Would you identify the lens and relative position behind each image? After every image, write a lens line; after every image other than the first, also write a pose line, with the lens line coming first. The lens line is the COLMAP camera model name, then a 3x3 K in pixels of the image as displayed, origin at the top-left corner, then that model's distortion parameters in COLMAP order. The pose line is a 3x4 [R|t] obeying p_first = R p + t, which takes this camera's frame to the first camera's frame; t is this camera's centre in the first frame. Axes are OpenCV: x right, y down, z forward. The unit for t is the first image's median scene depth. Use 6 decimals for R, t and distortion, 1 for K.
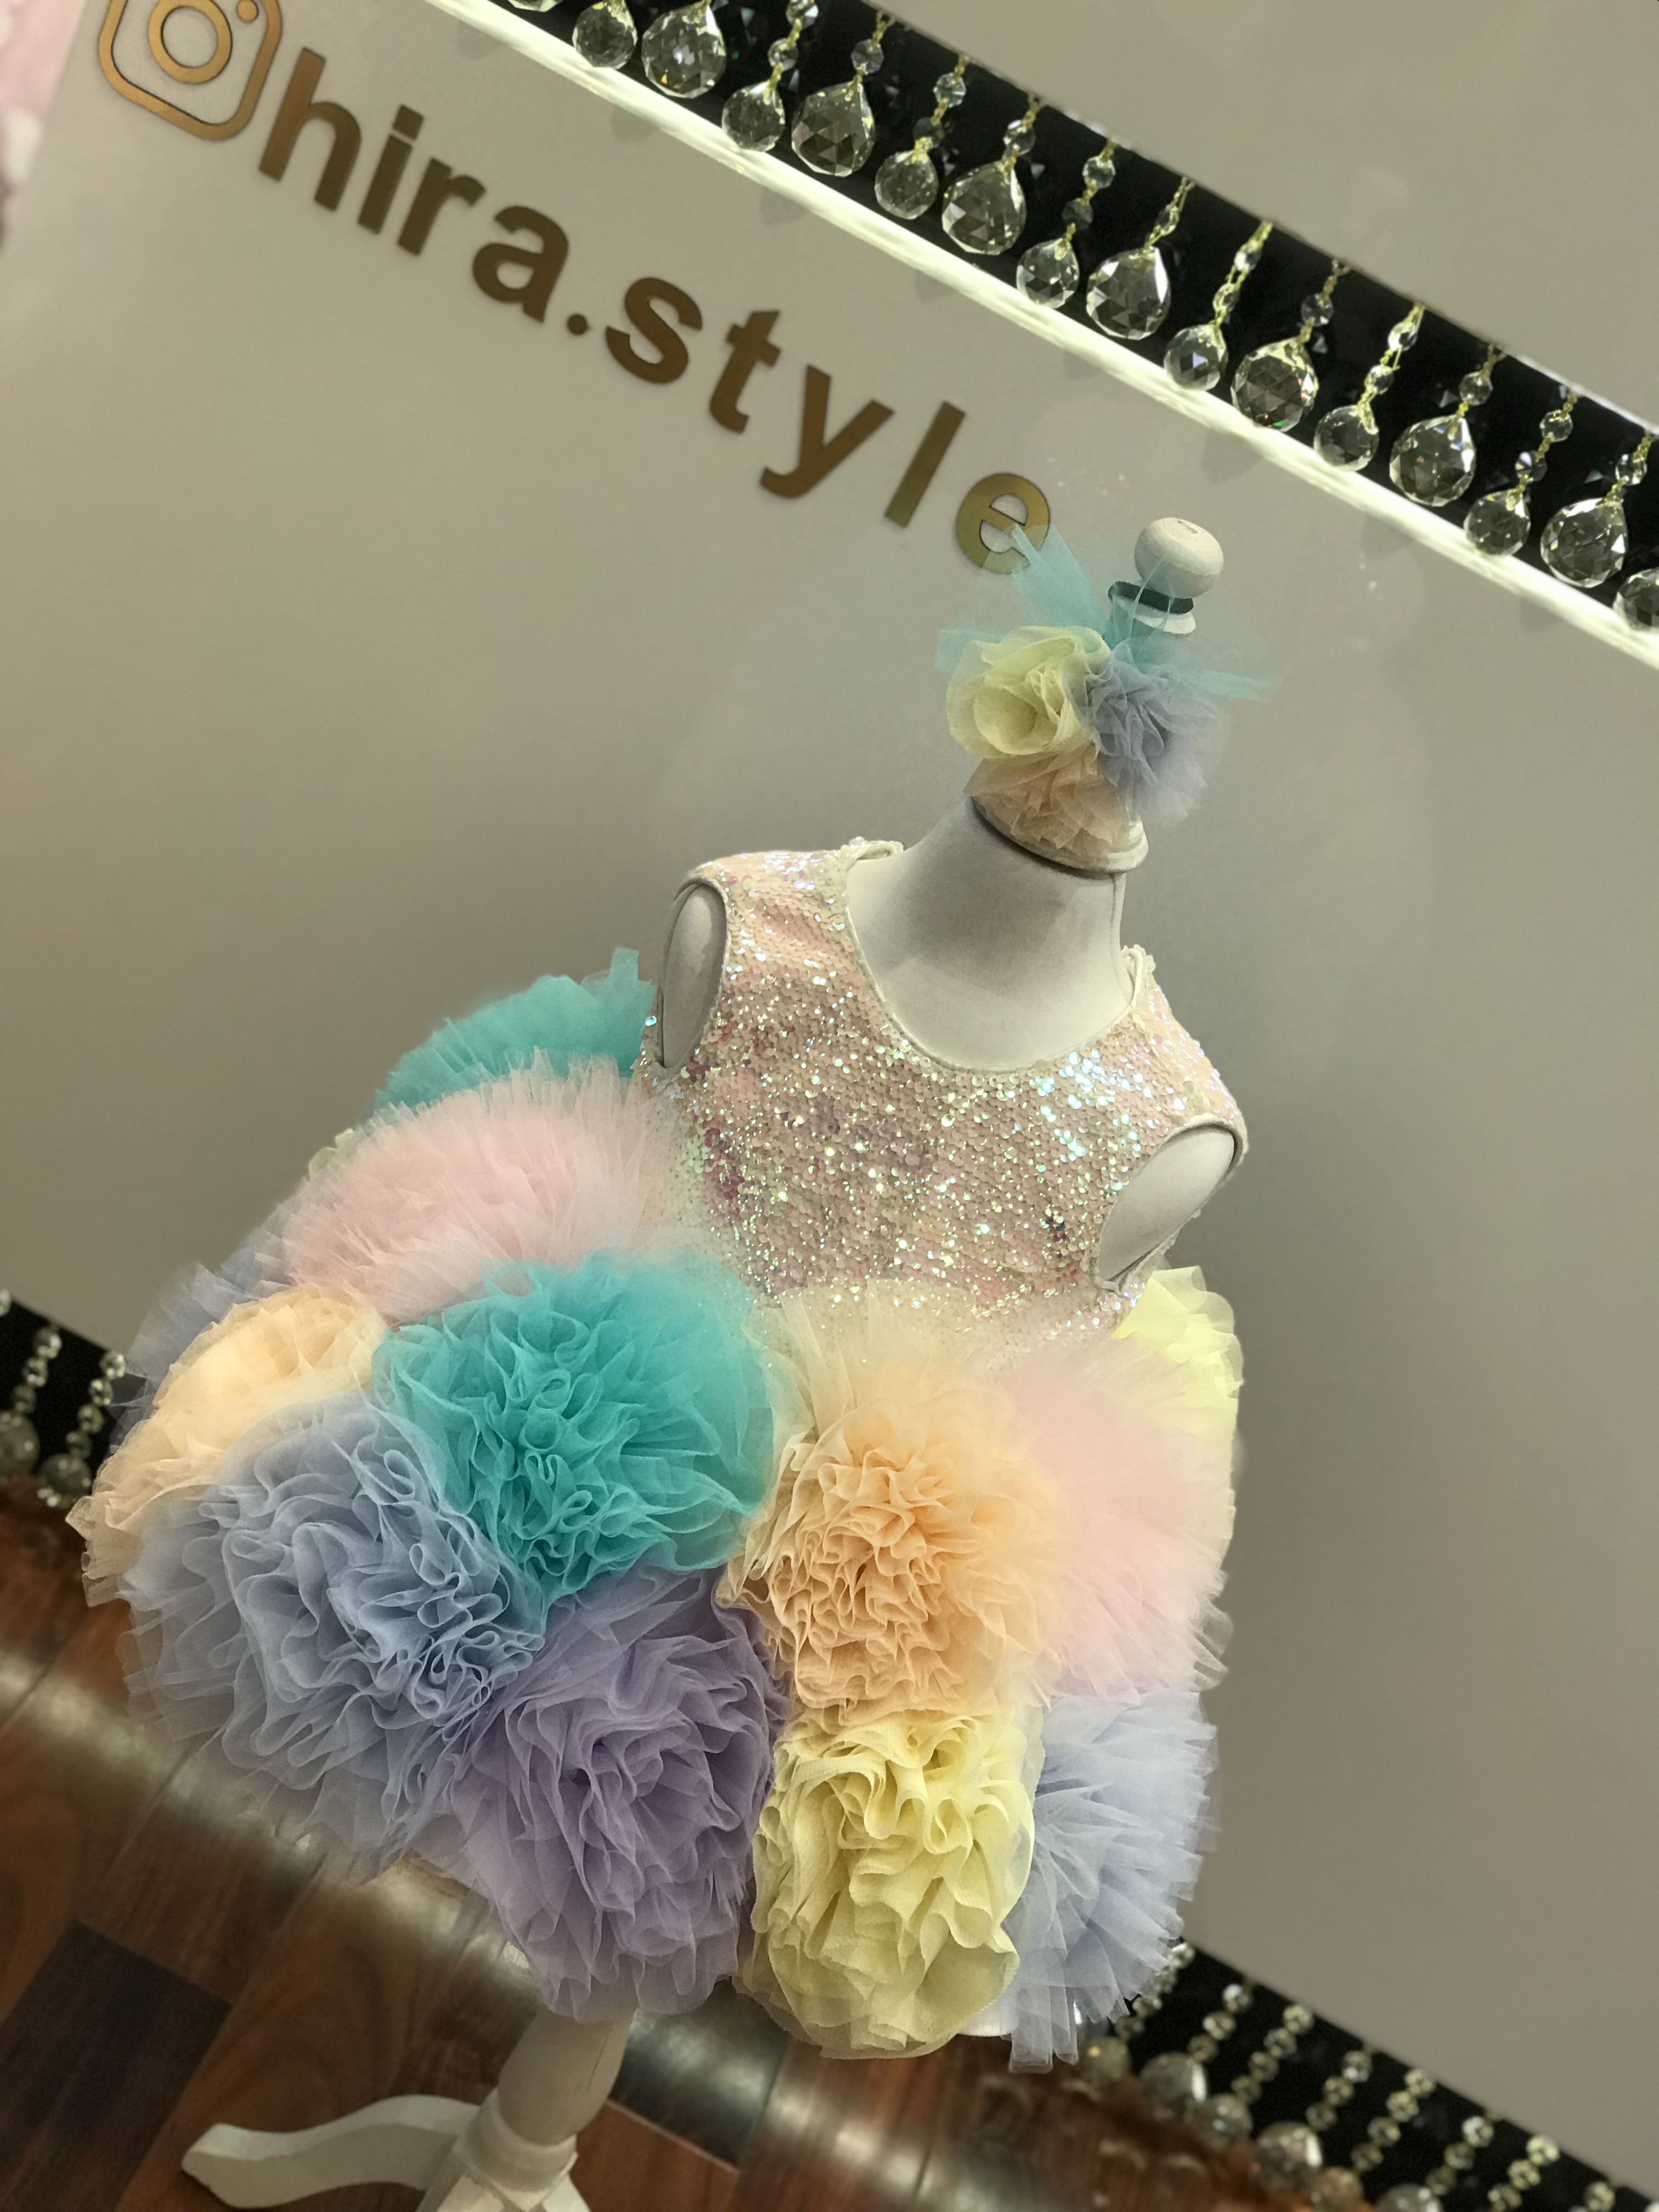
lens RADIAL K [[3654.6, 0, 832.2], [0, 3654.6, 1105.3], [0, 0, 1]] dist [-0.077355, 0.000000]
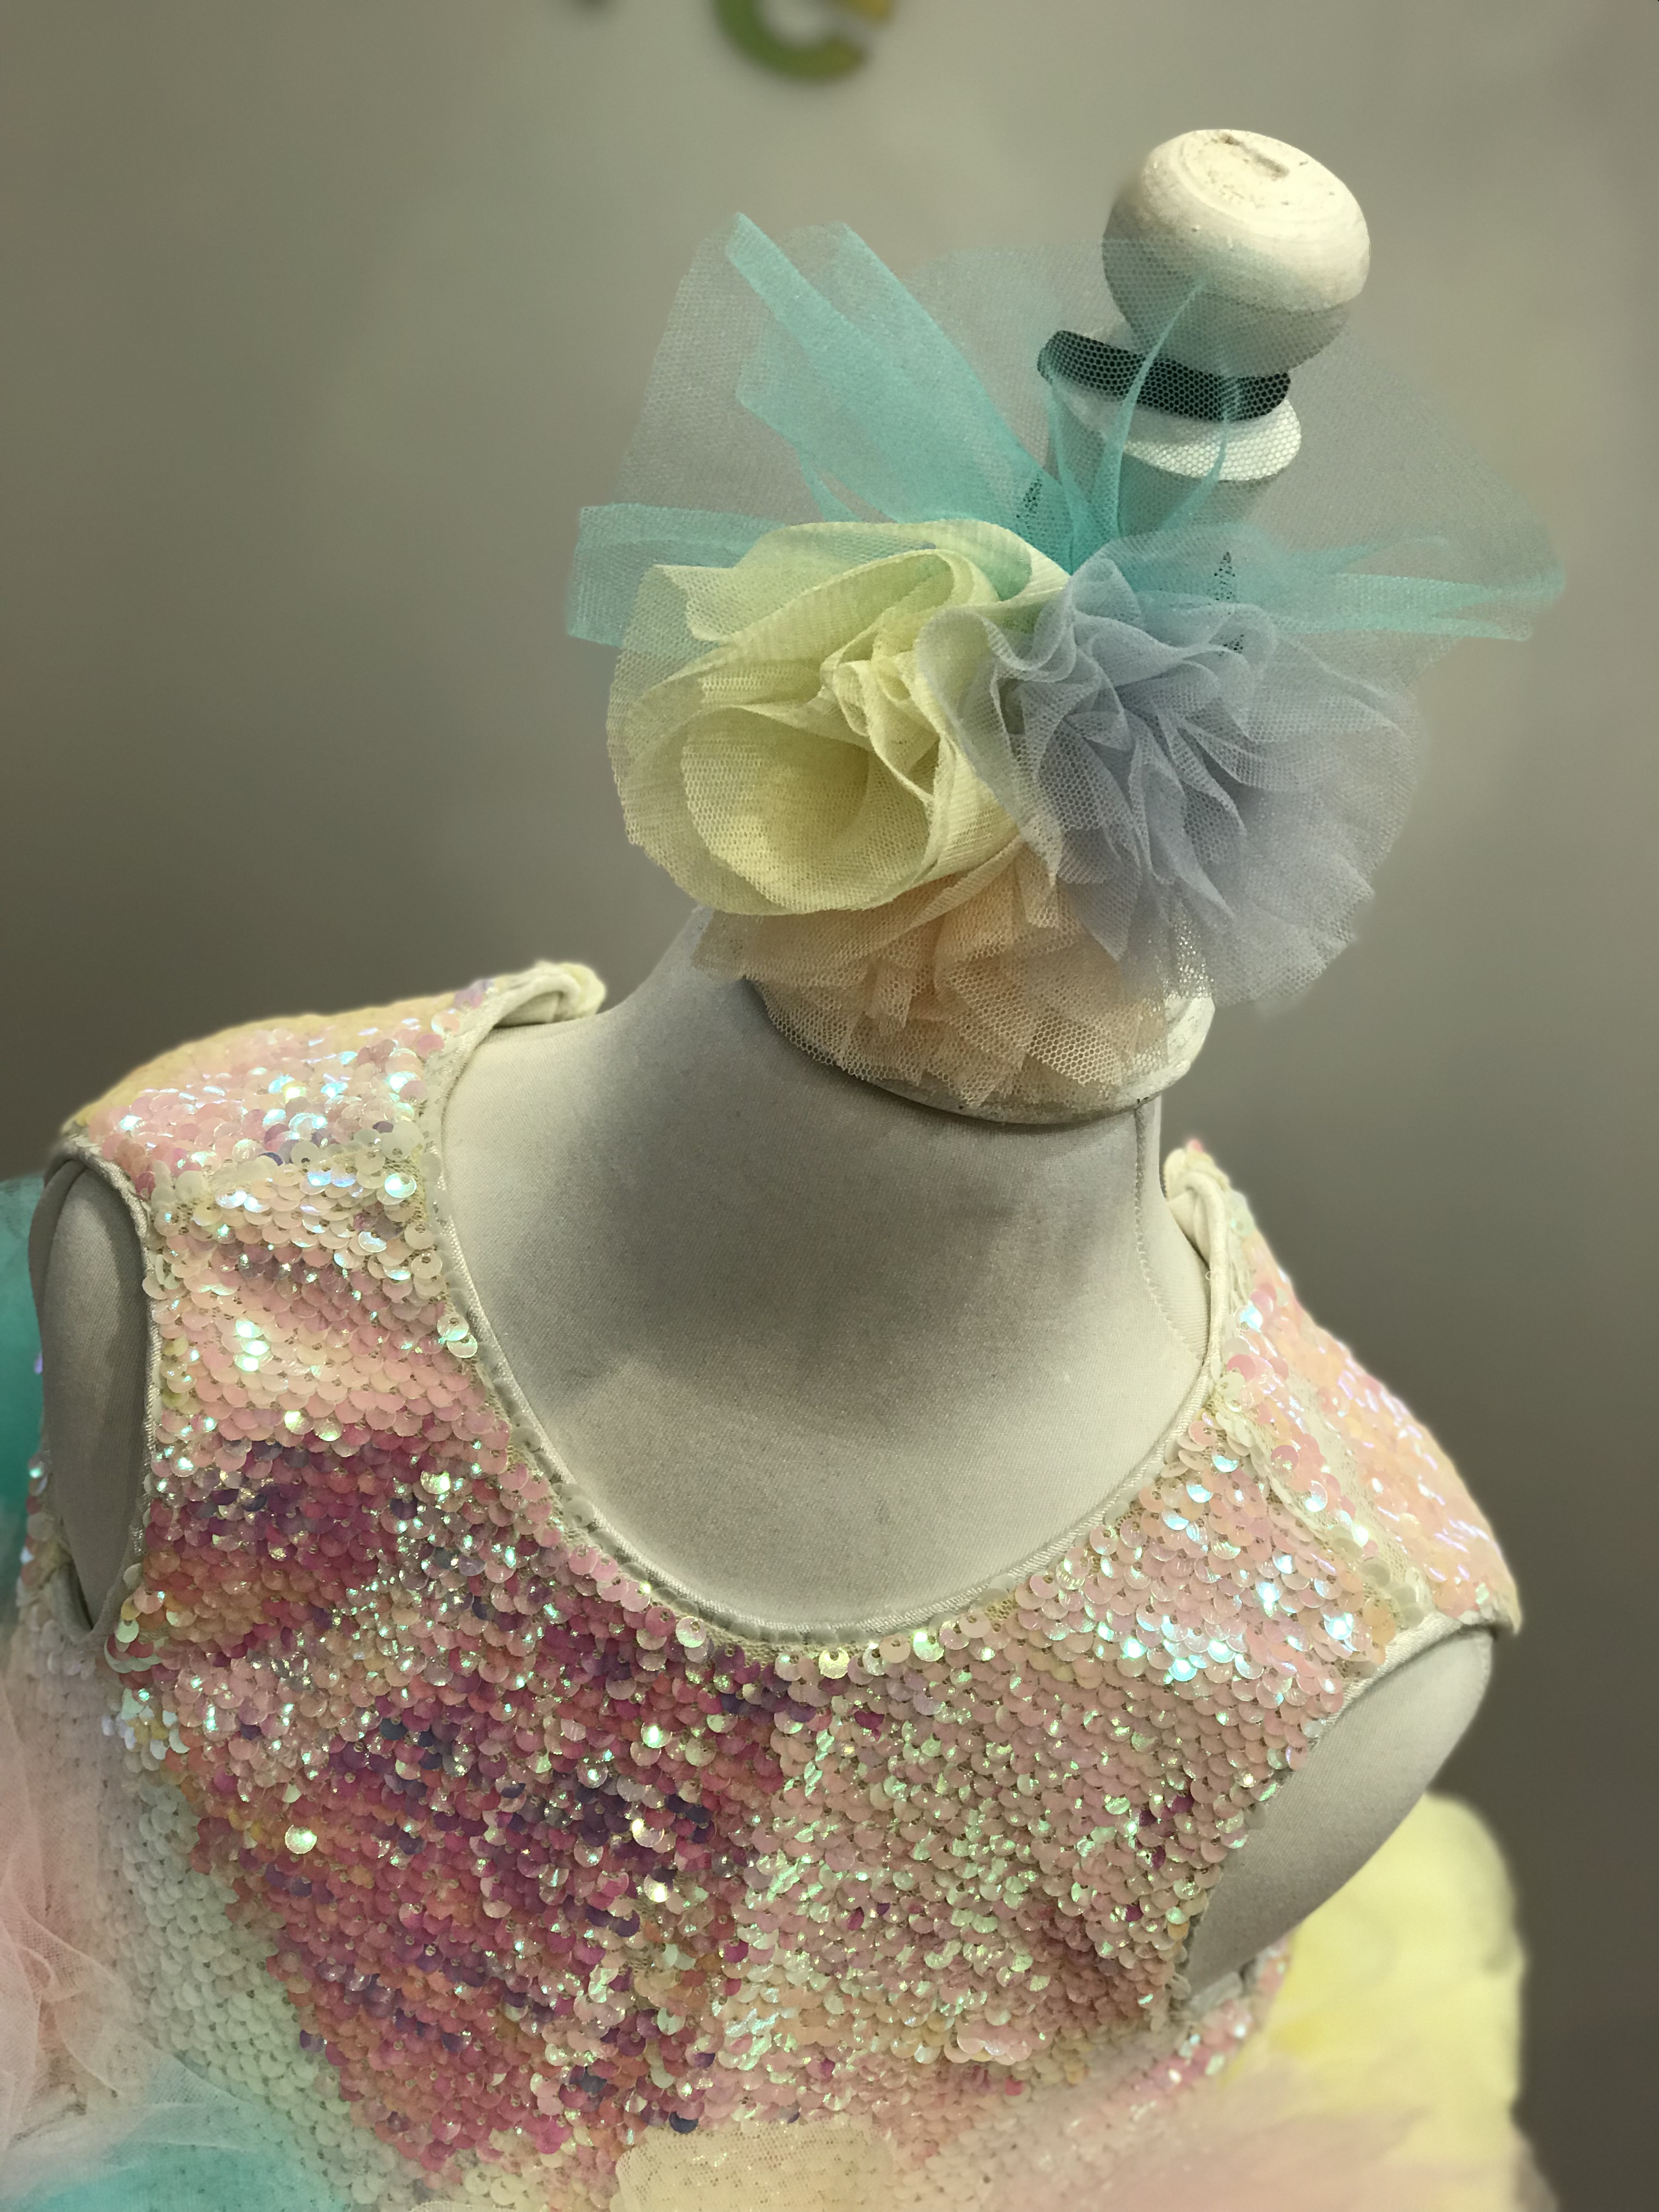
lens RADIAL K [[3654.6, 0, 824.7], [0, 3654.6, 1107.4], [0, 0, 1]] dist [-0.077355, 0.000000]
pose [[0.993466, -0.112401, -0.019789, 0.054963], [0.114129, 0.977755, 0.175981, -0.135980], [-0.000432, -0.177089, 0.984195, 0.655179]]
